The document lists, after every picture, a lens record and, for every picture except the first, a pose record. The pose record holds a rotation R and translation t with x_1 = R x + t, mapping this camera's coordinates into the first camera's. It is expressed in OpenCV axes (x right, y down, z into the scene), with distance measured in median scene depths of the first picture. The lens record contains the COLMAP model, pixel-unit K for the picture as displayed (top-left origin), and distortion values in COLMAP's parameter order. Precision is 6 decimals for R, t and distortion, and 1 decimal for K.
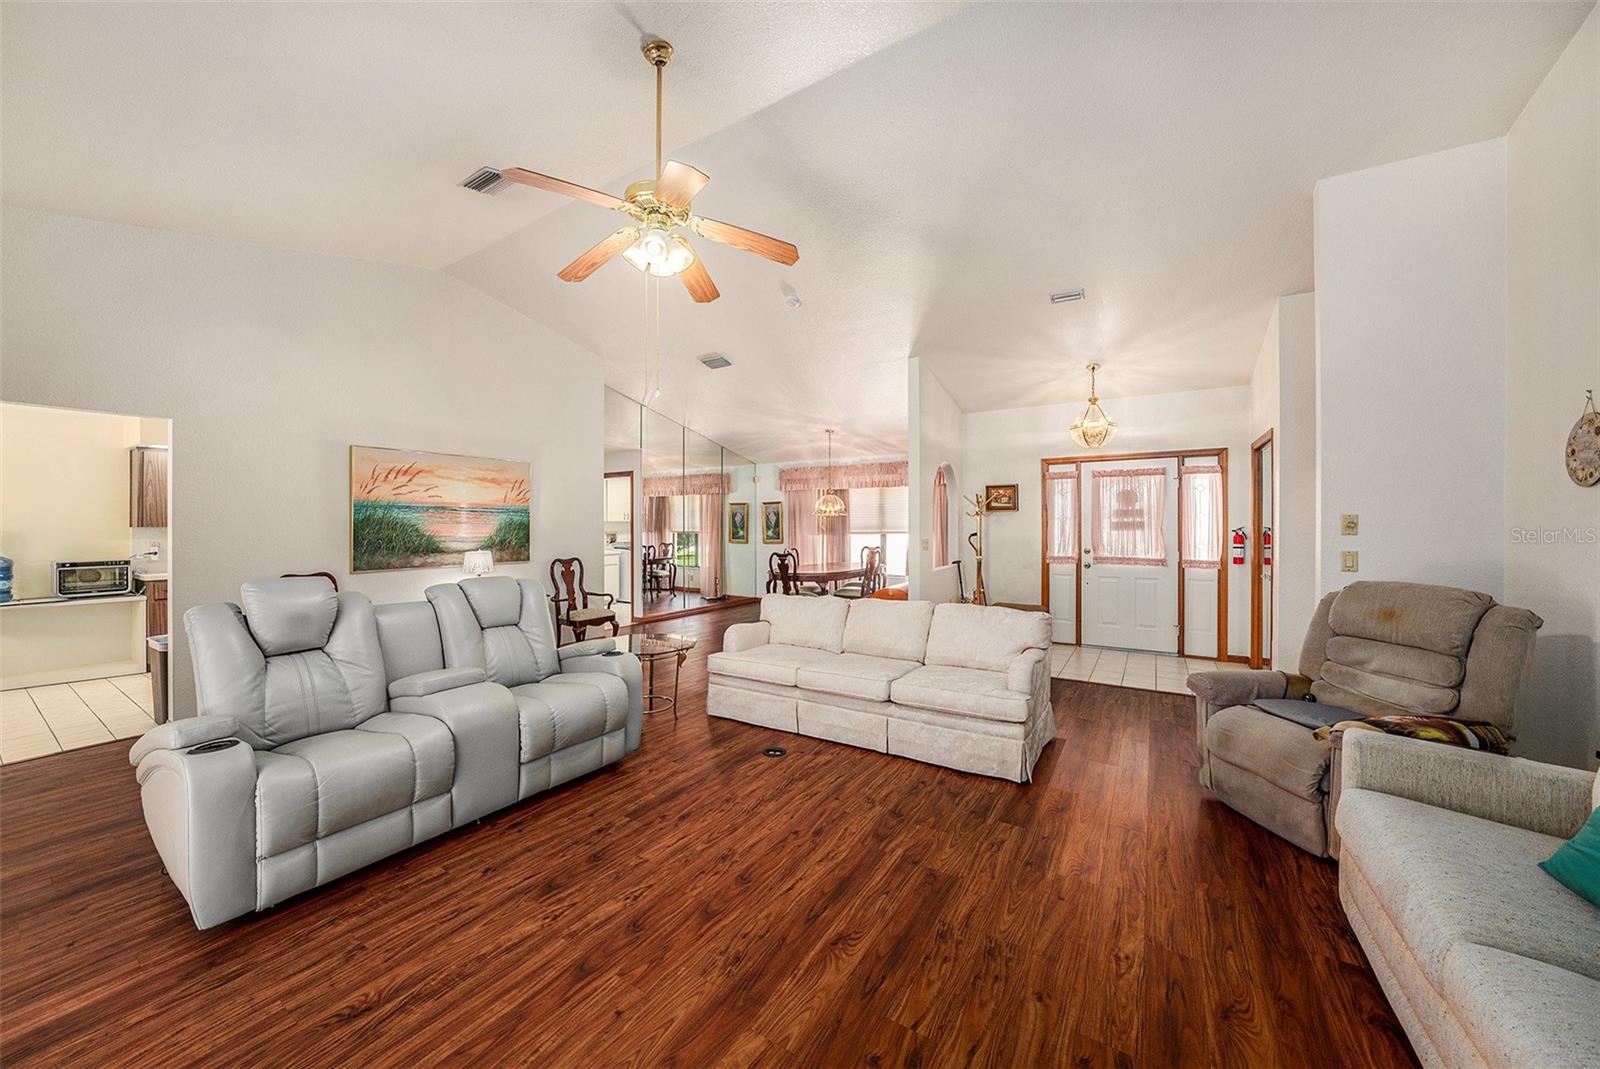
lens RADIAL K [[557.0, 0, 811.3], [0, 557.0, 524.8], [0, 0, 1]] dist [-0.006475, 0.000852]
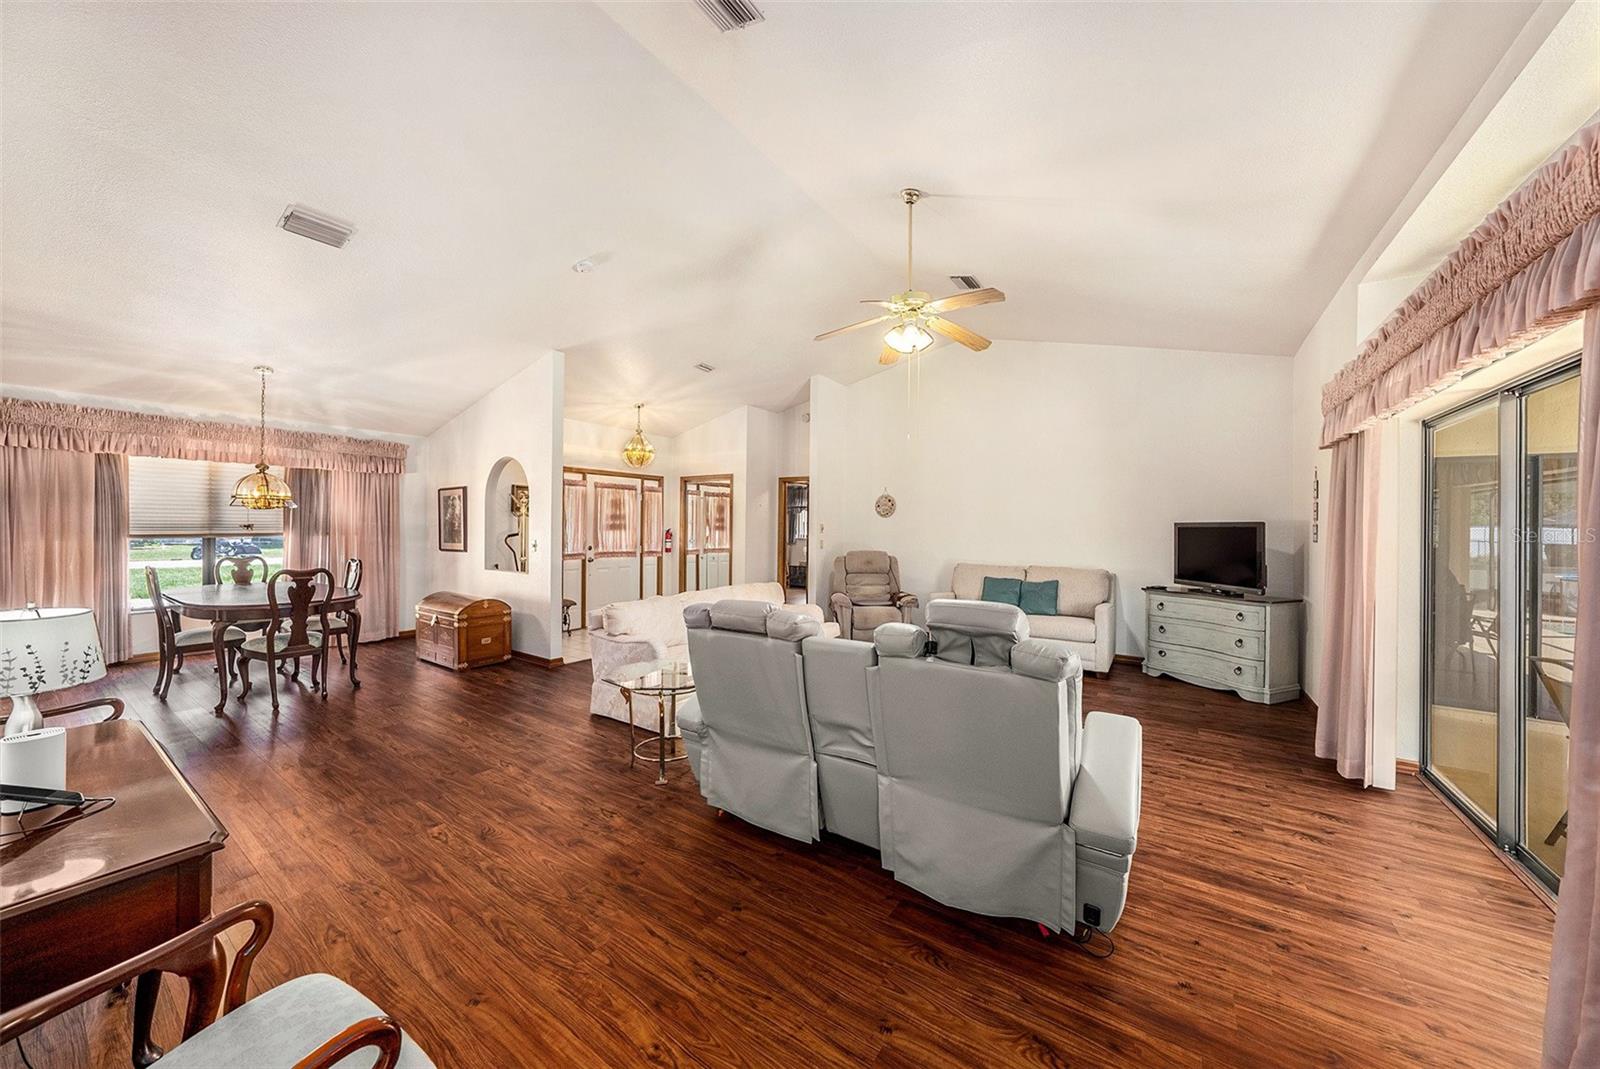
lens RADIAL K [[557.0, 0, 801.2], [0, 557.0, 532.3], [0, 0, 1]] dist [-0.006475, 0.000852]
pose [[0.051191, -0.006508, 0.998668, -0.394041], [-0.013547, 0.999882, 0.007211, -0.000608], [-0.998597, -0.013898, 0.051097, 0.276382]]
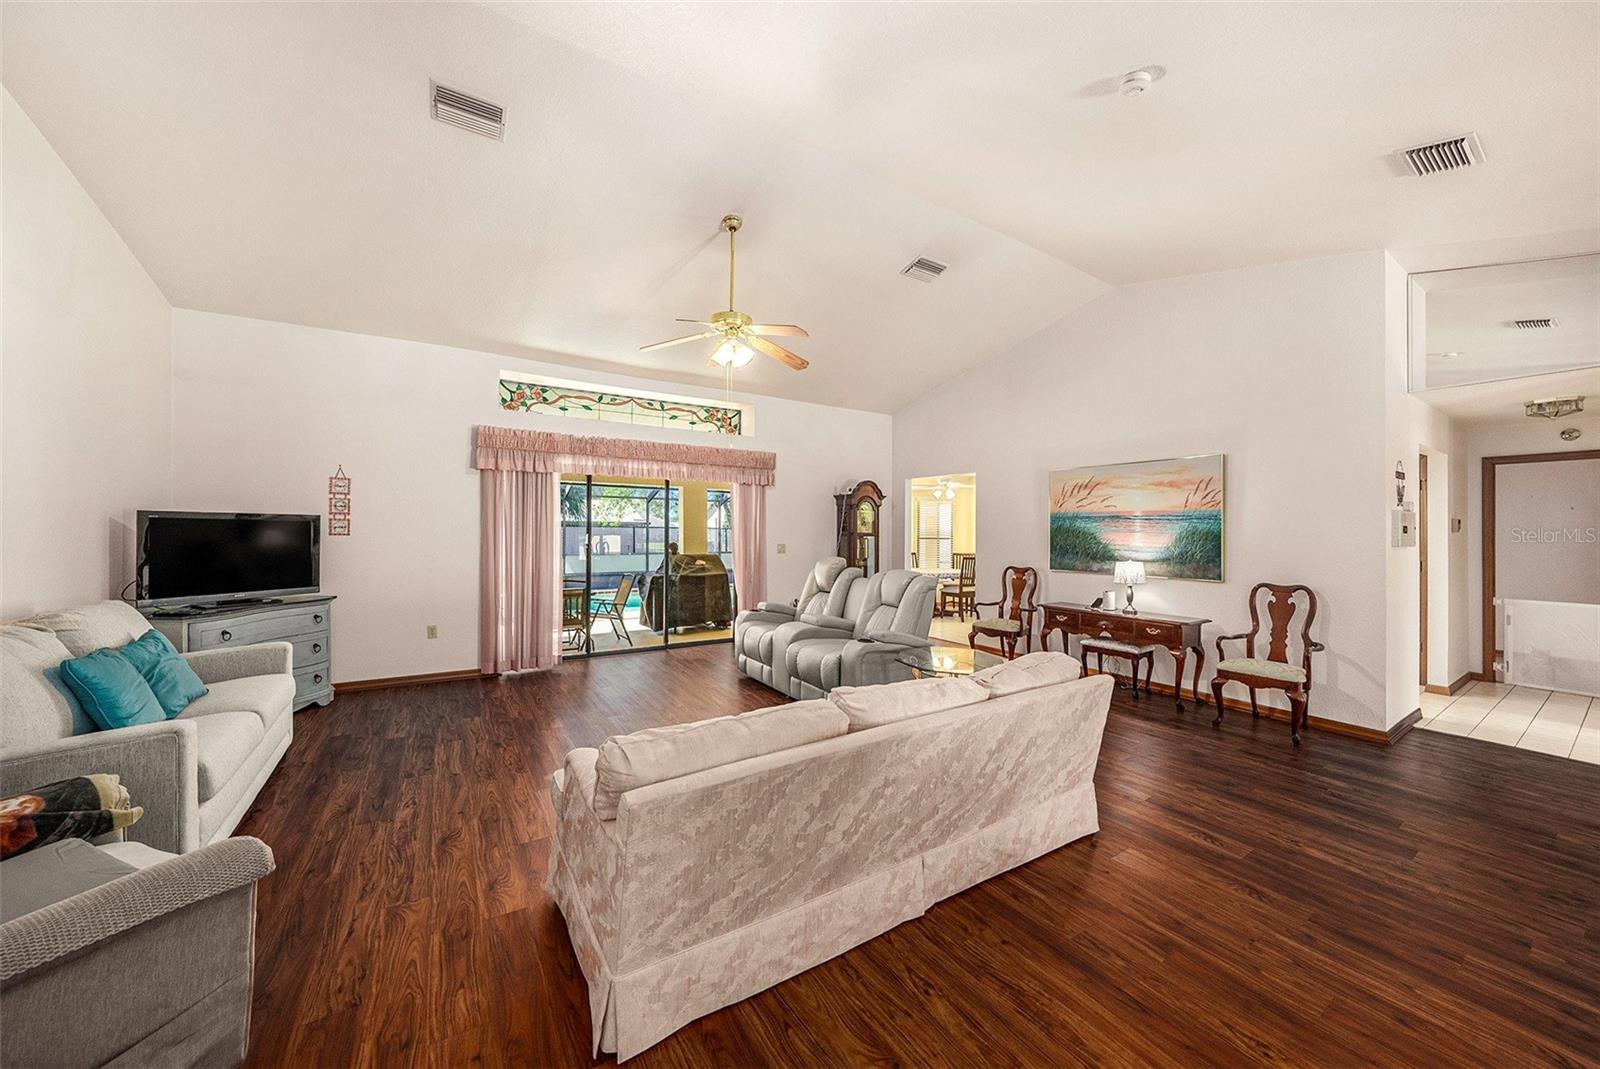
lens RADIAL K [[557.0, 0, 791.8], [0, 557.0, 527.1], [0, 0, 1]] dist [-0.006475, 0.000852]
pose [[-0.435974, -0.004904, -0.899946, 1.220669], [-0.006934, 0.999974, -0.002090, -0.012849], [0.899933, 0.005329, -0.435997, 2.146473]]
